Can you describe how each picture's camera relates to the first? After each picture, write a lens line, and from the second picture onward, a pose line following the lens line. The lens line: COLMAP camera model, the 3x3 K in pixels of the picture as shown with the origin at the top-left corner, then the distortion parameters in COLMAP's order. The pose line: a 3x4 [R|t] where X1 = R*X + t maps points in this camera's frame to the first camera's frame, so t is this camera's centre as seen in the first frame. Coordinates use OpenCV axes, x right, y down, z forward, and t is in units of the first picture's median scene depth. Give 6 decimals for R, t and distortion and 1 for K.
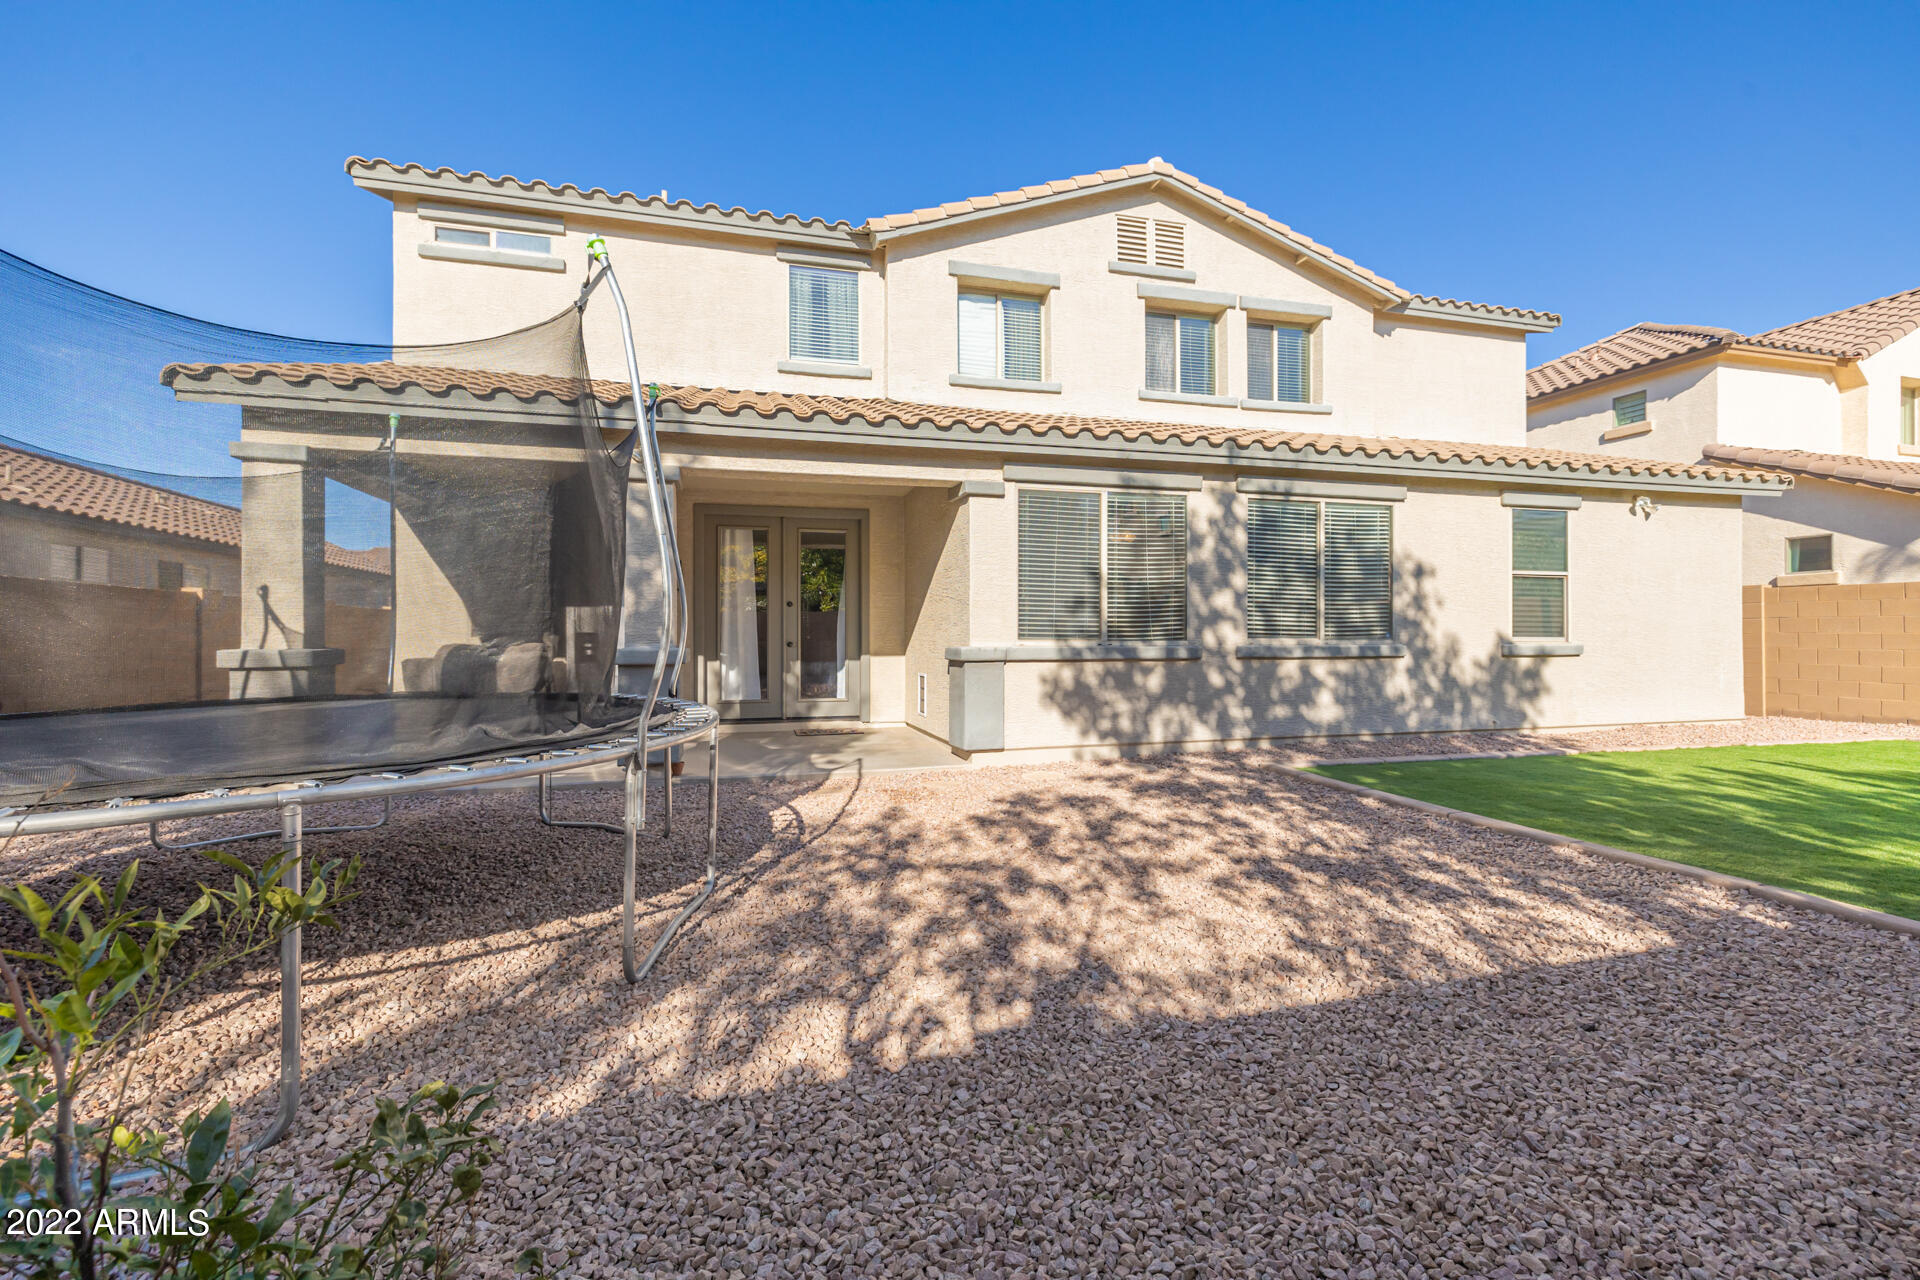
lens RADIAL K [[809.9, 0, 947.7], [0, 809.9, 631.3], [0, 0, 1]] dist [0.000322, 0.000438]
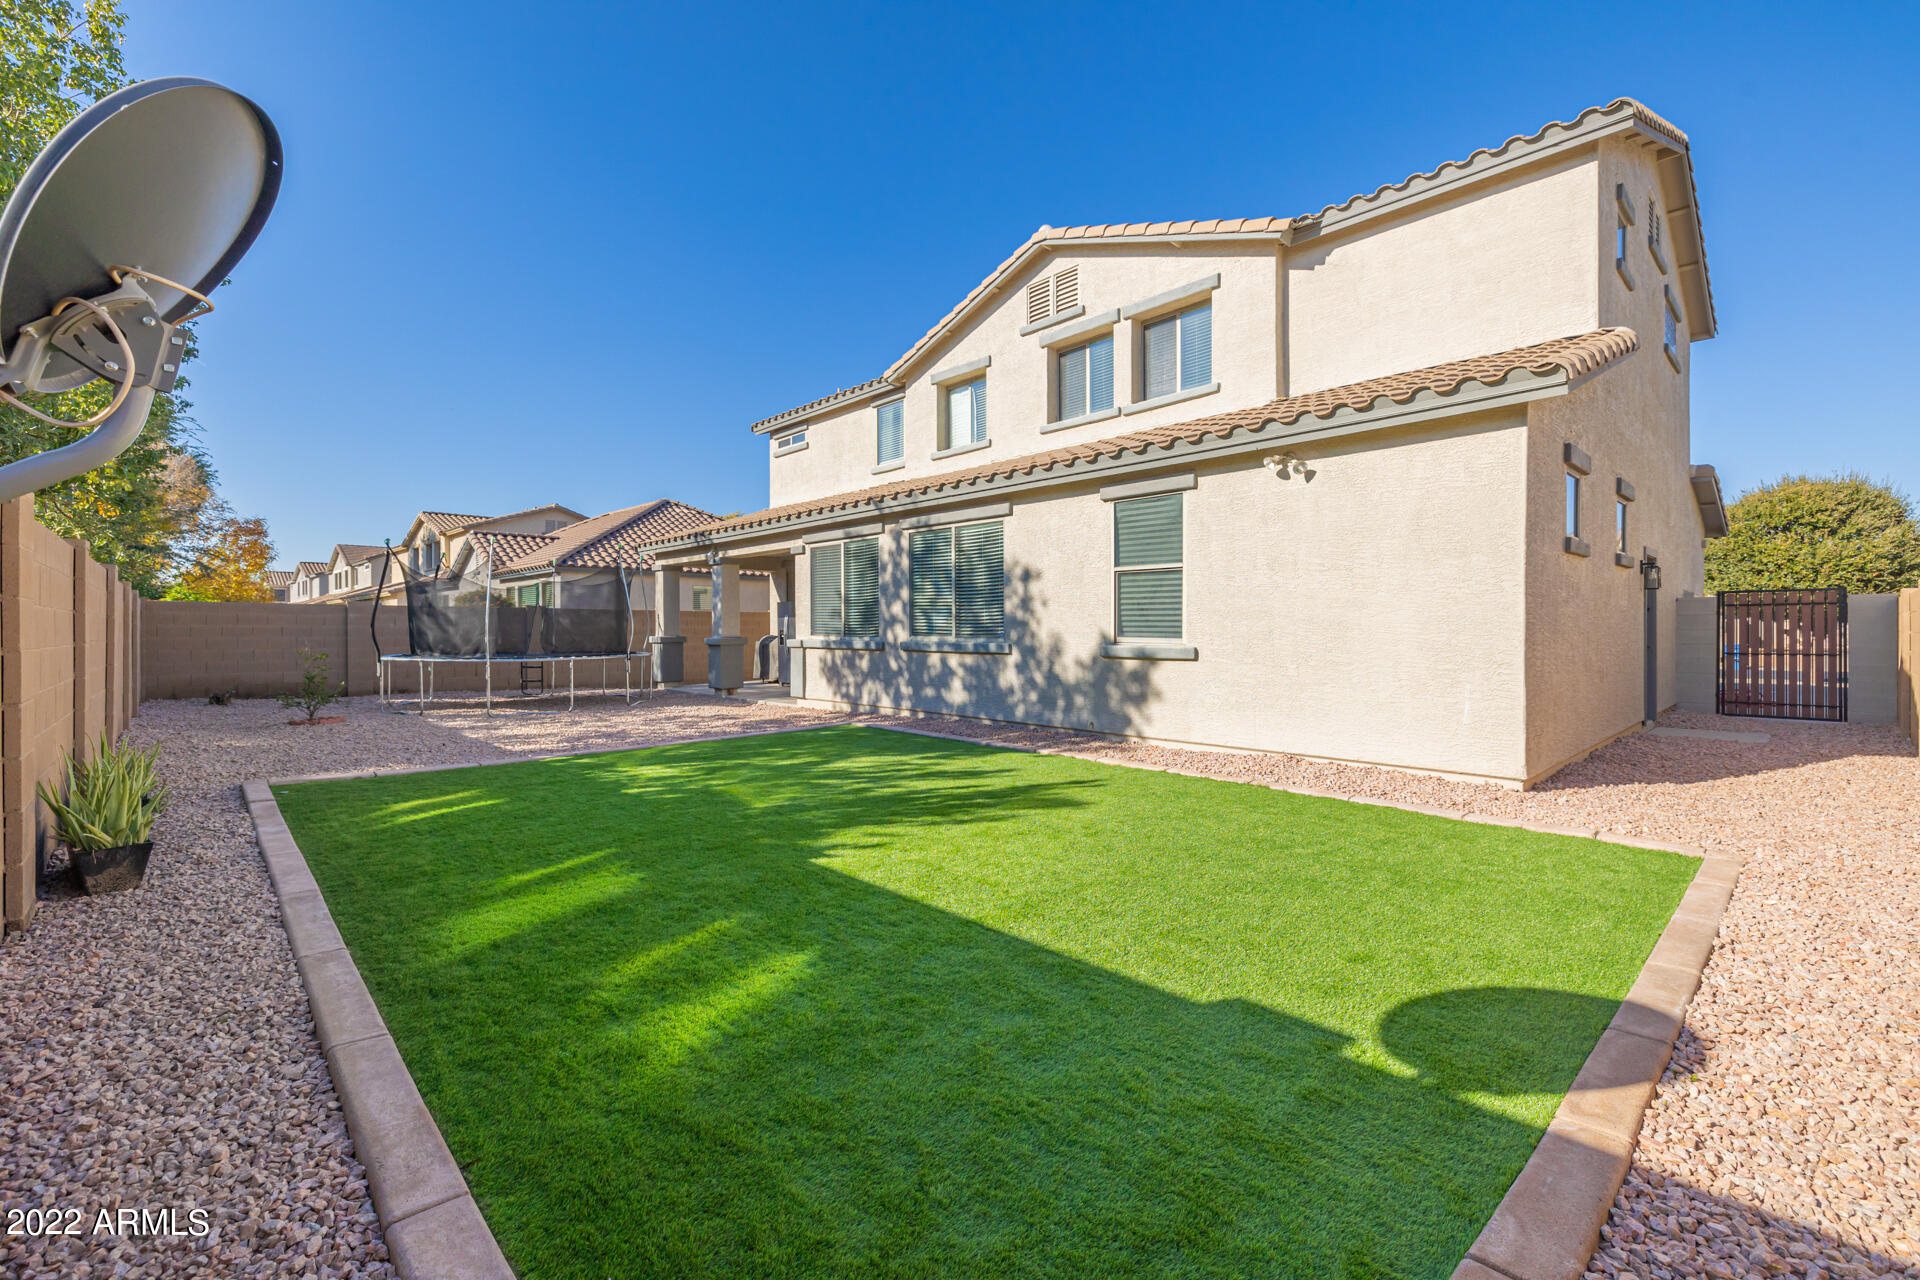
lens RADIAL K [[809.9, 0, 947.7], [0, 809.9, 631.3], [0, 0, 1]] dist [0.000322, 0.000438]
pose [[0.463456, 0.003039, -0.886115, 1.500250], [0.005706, 0.999963, 0.006414, -0.006858], [0.886101, -0.008029, 0.463422, 0.397729]]
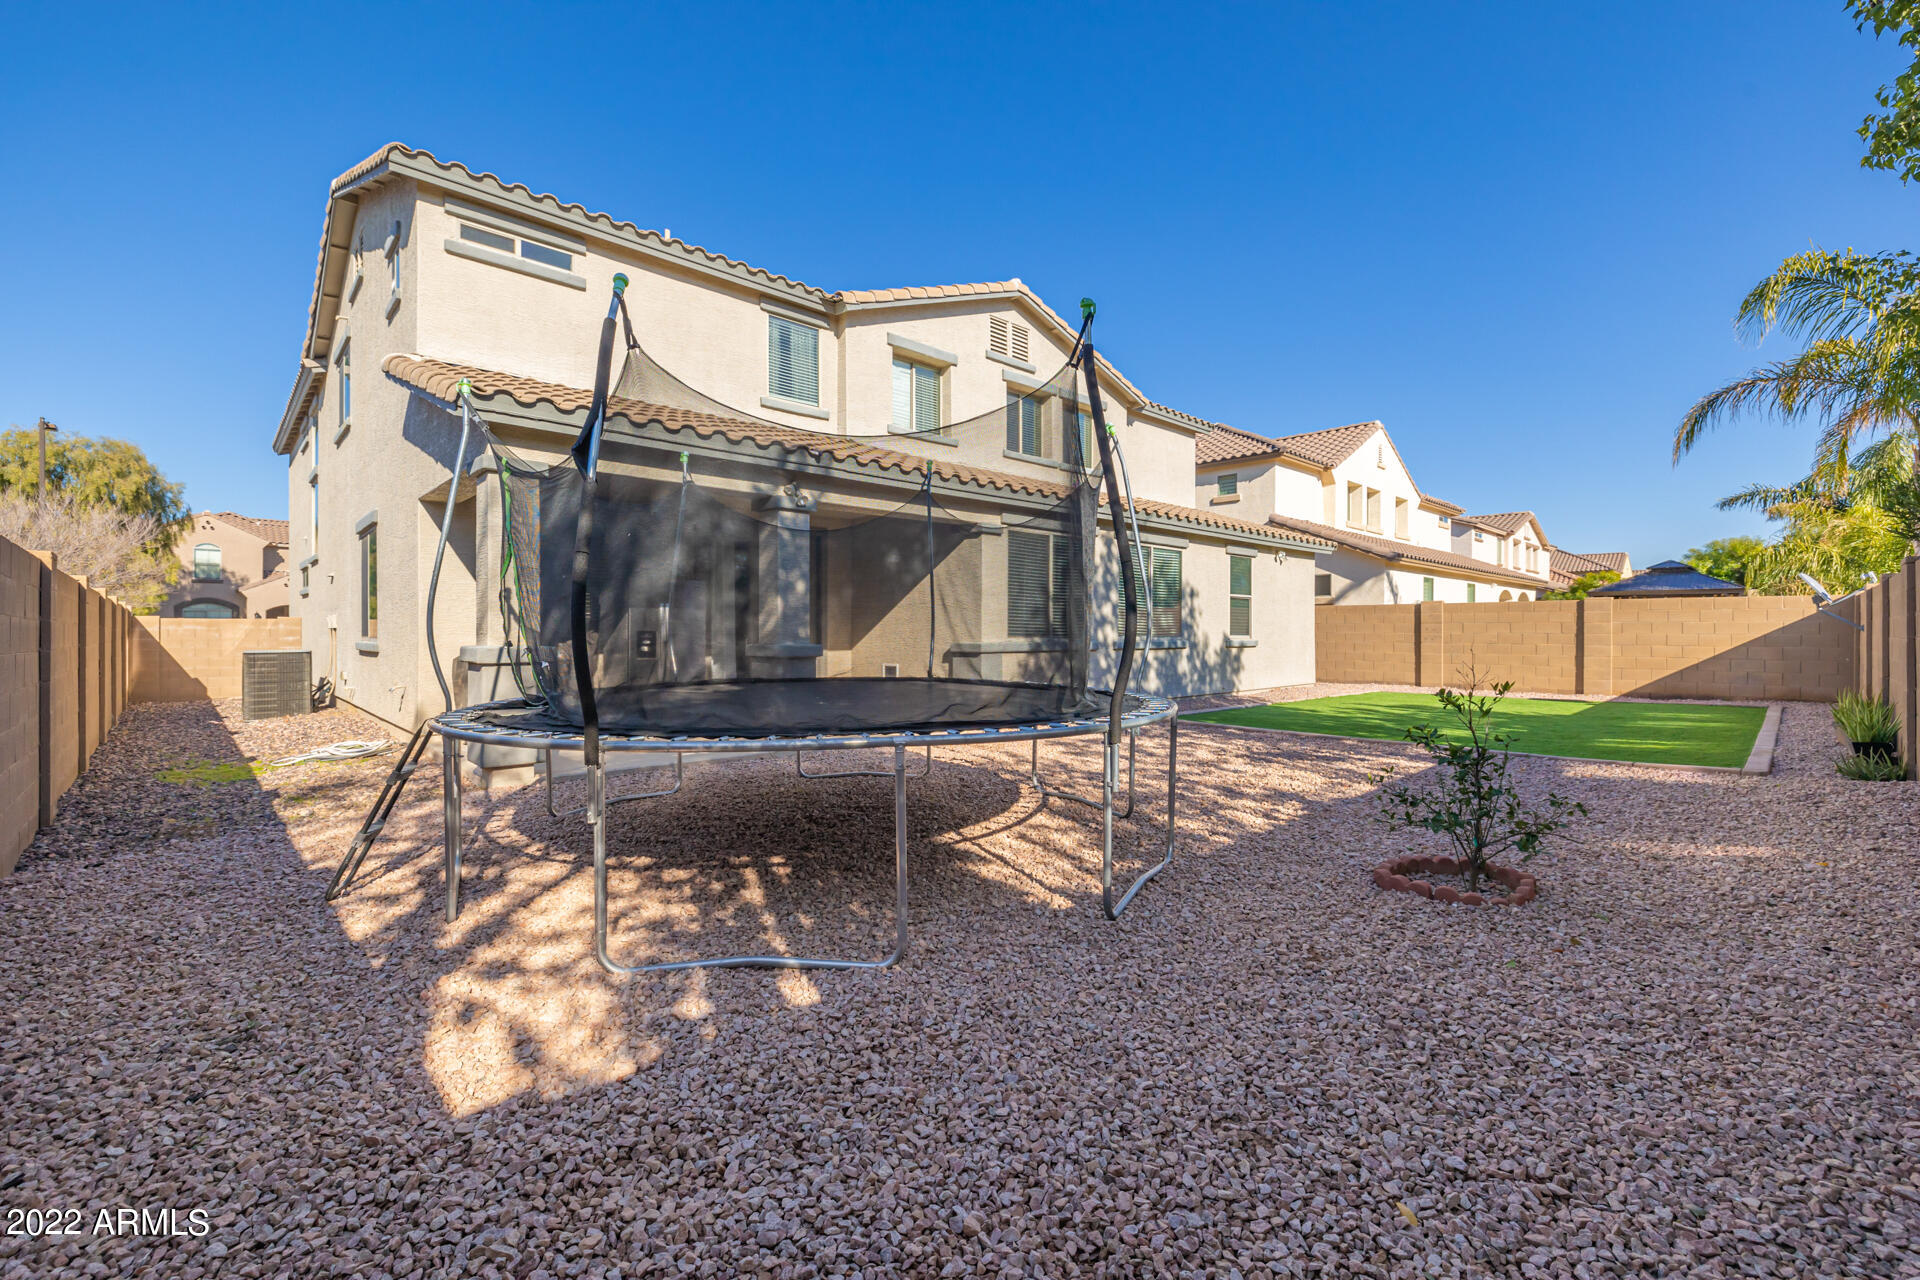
lens RADIAL K [[809.9, 0, 947.7], [0, 809.9, 631.3], [0, 0, 1]] dist [0.000322, 0.000438]
pose [[0.884695, 0.003209, 0.466158, -0.567337], [-0.004404, 0.999989, 0.001474, -0.000783], [-0.466149, -0.003358, 0.884700, -0.167240]]
